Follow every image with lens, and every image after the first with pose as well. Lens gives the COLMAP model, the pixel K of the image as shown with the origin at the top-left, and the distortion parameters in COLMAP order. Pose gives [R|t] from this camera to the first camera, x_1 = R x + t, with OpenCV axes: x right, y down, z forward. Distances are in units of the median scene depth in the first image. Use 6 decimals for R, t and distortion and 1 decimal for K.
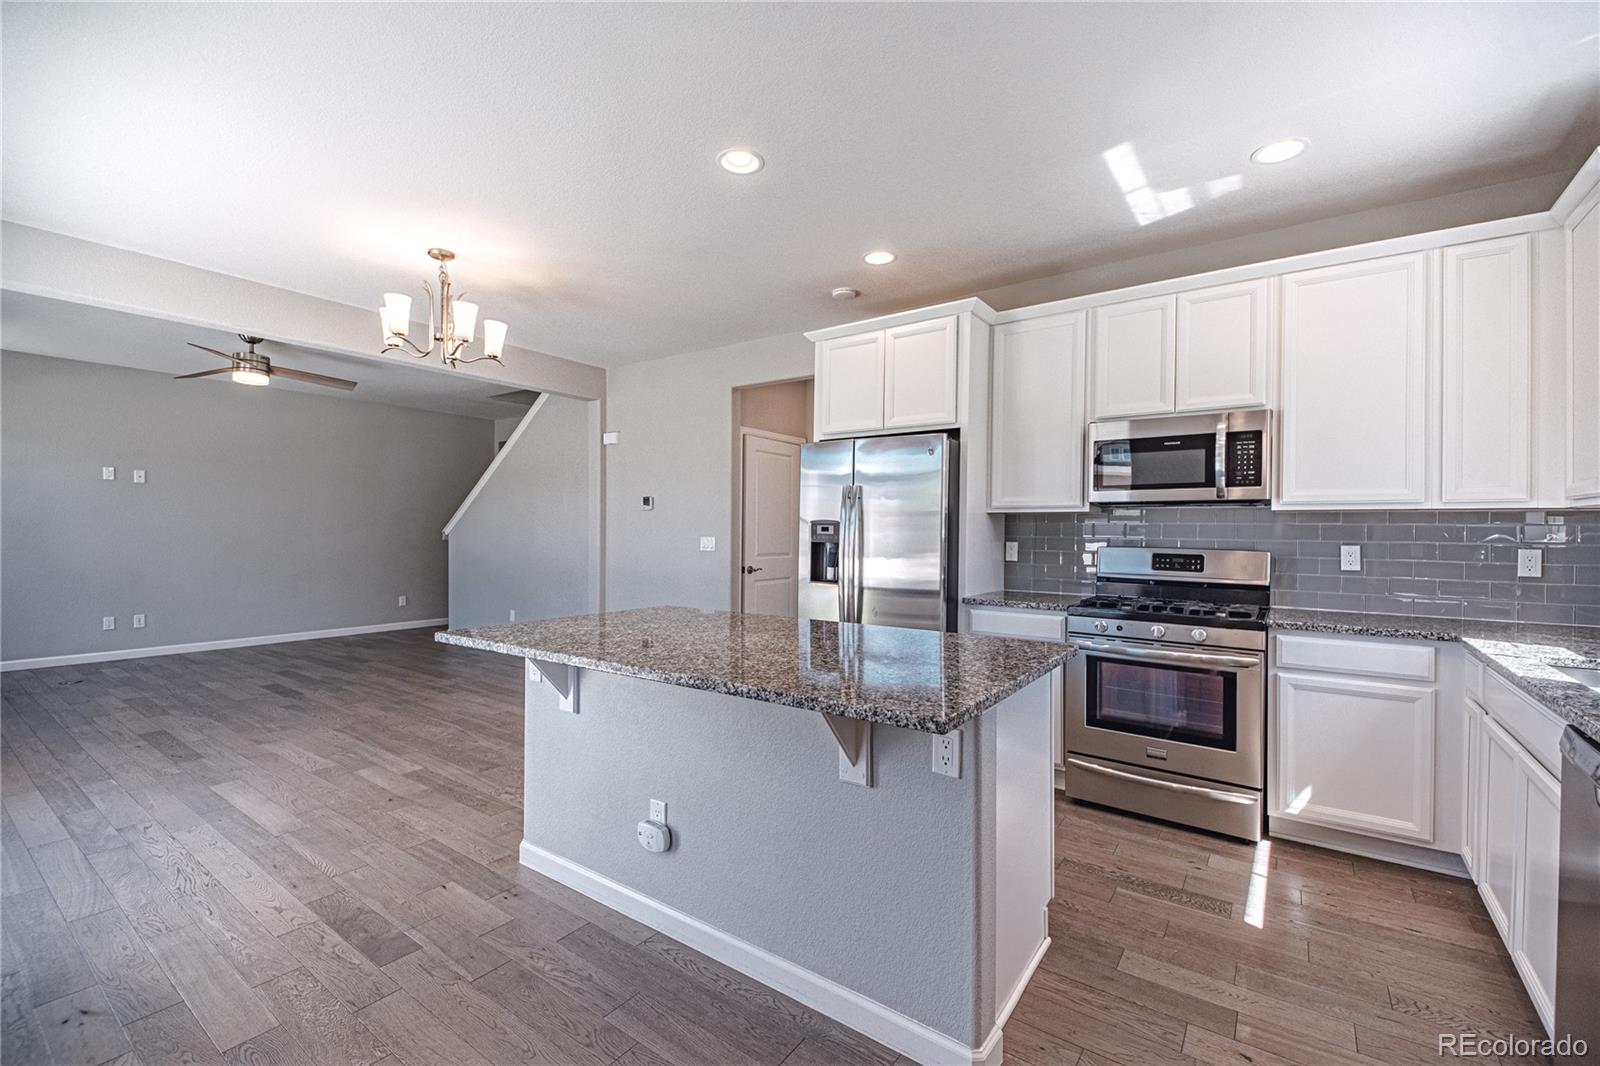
lens RADIAL K [[665.2, 0, 797.3], [0, 665.2, 523.6], [0, 0, 1]] dist [0.021200, -0.000422]
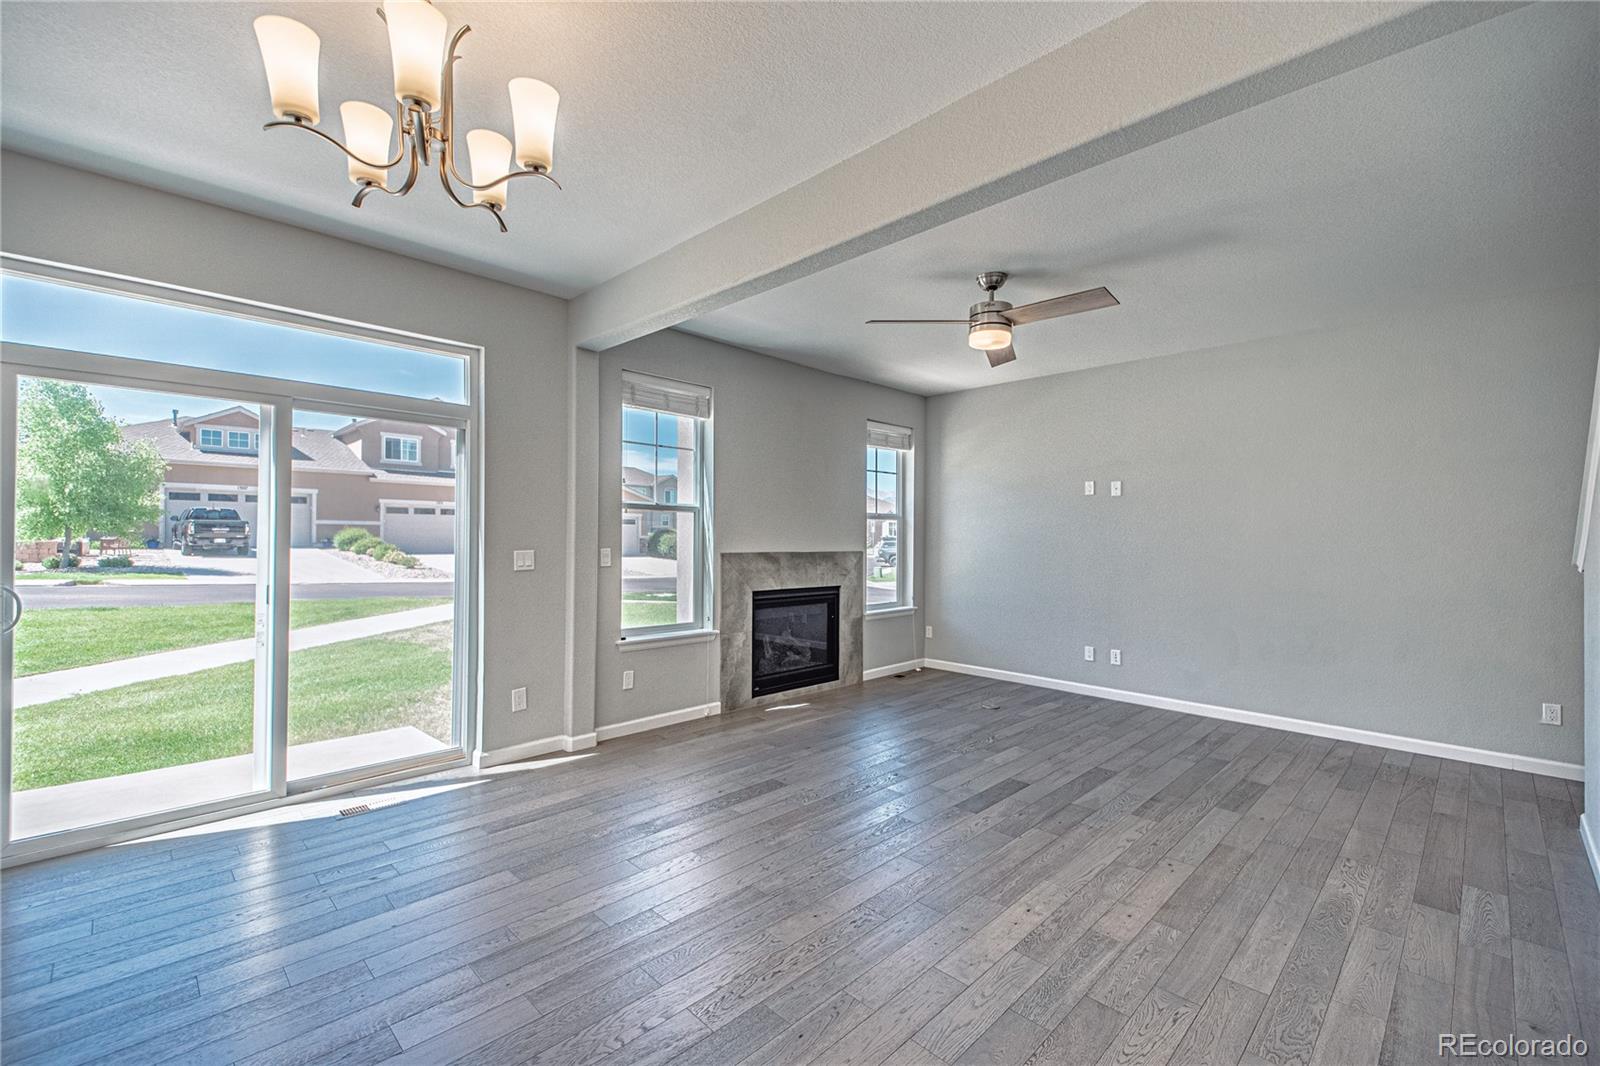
lens RADIAL K [[665.2, 0, 797.3], [0, 665.2, 523.6], [0, 0, 1]] dist [0.021200, -0.000422]
pose [[-0.170029, -0.026887, -0.985072, -0.119546], [-0.001857, 0.999635, -0.026964, -0.002505], [0.985437, -0.002756, -0.170017, 1.400479]]
